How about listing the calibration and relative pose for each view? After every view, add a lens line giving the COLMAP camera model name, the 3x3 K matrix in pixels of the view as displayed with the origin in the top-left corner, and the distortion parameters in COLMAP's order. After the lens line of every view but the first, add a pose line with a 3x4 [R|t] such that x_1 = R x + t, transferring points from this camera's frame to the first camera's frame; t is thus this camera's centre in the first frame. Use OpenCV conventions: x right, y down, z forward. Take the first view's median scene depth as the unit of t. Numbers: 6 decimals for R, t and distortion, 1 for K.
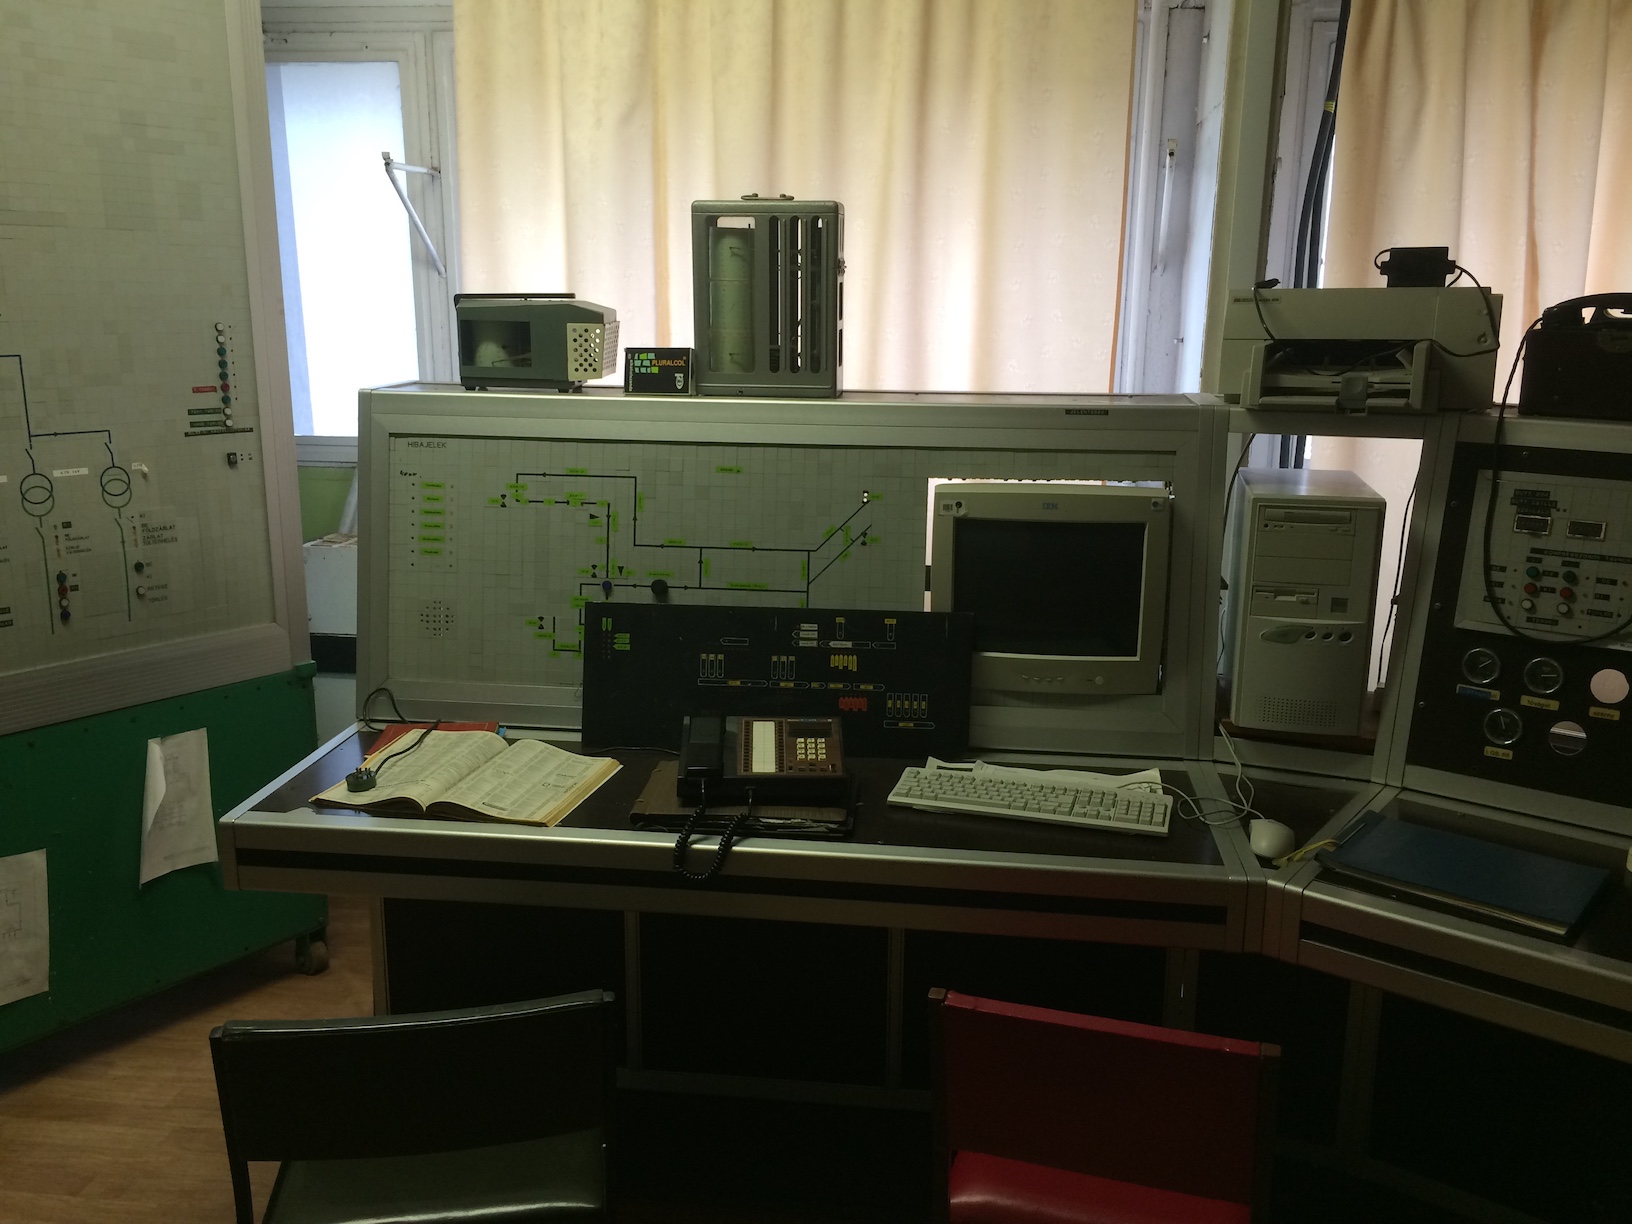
lens RADIAL K [[1378.7, 0, 816.0], [0, 1378.7, 612.0], [0, 0, 1]] dist [0.093311, -0.113571]
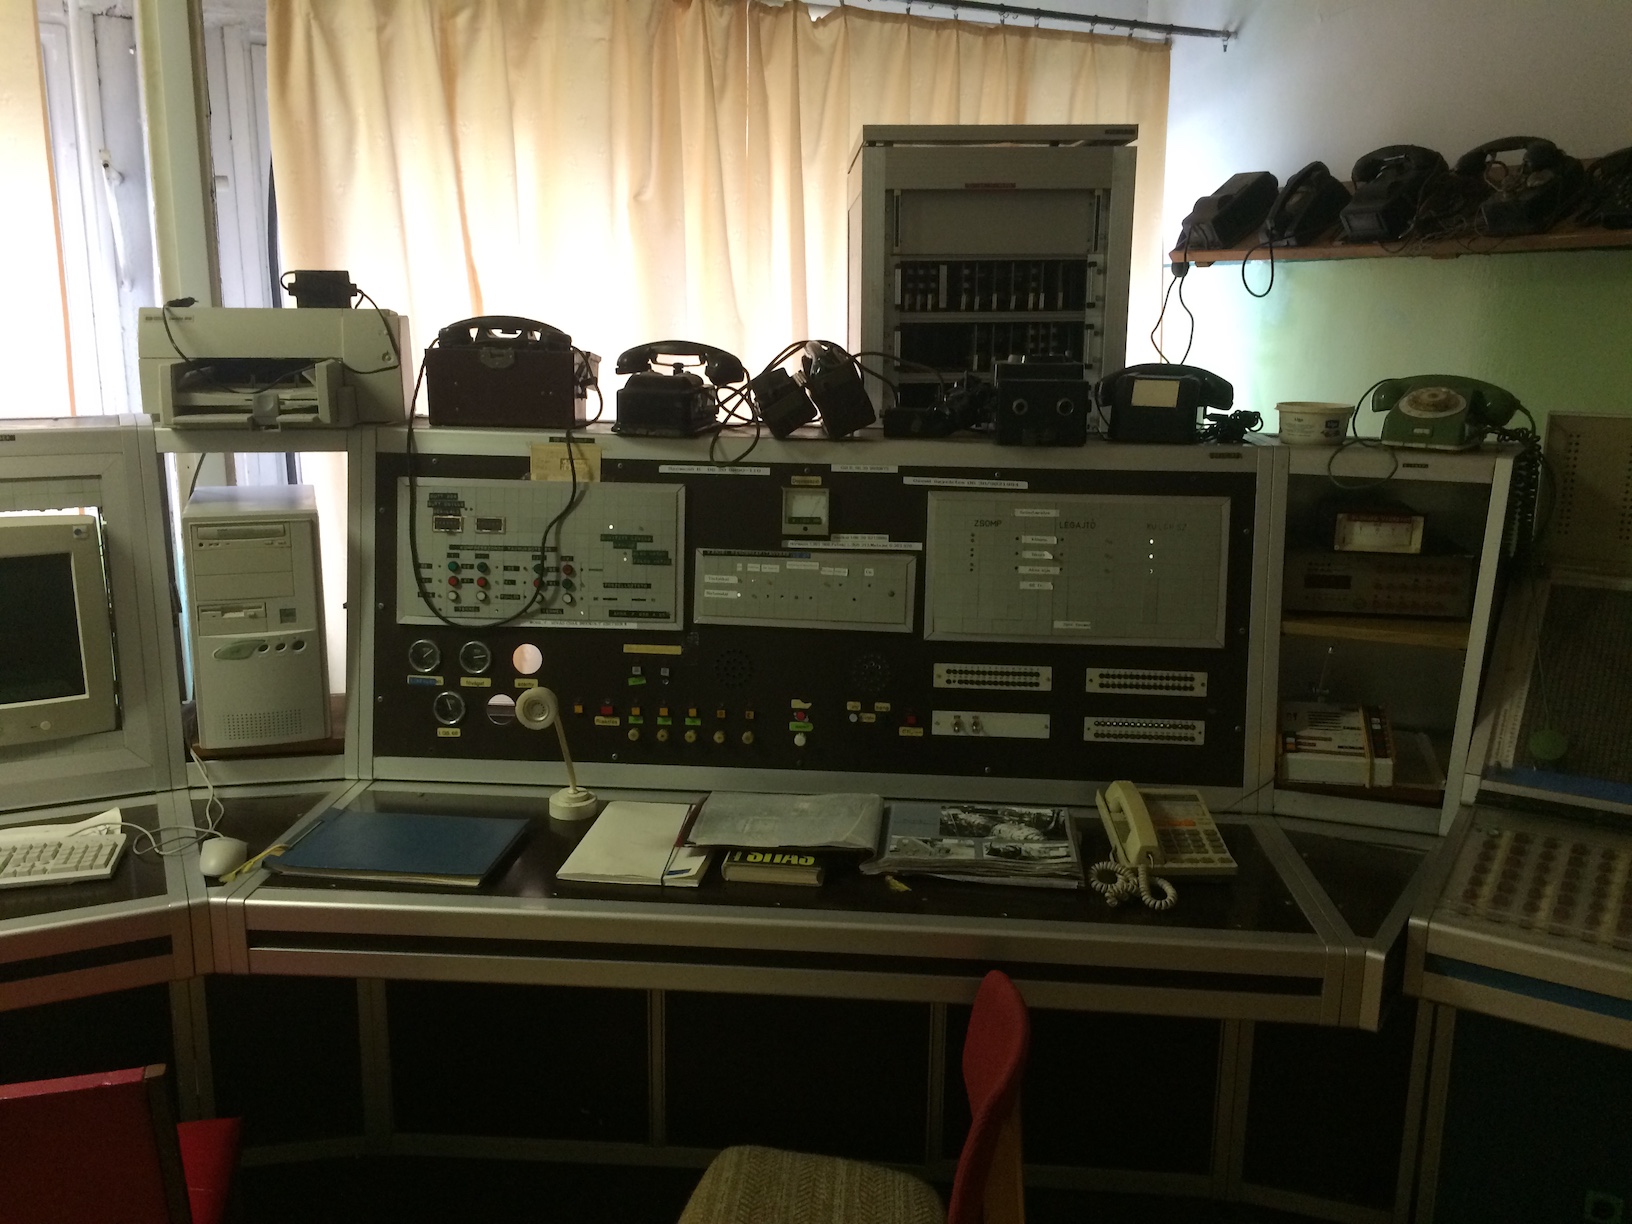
lens RADIAL K [[1378.7, 0, 816.0], [0, 1378.7, 612.0], [0, 0, 1]] dist [0.093311, -0.113571]
pose [[0.839547, -0.116703, 0.530604, 0.153074], [0.122332, 0.992183, 0.024664, 0.014344], [-0.529335, 0.044203, 0.847261, -0.075978]]
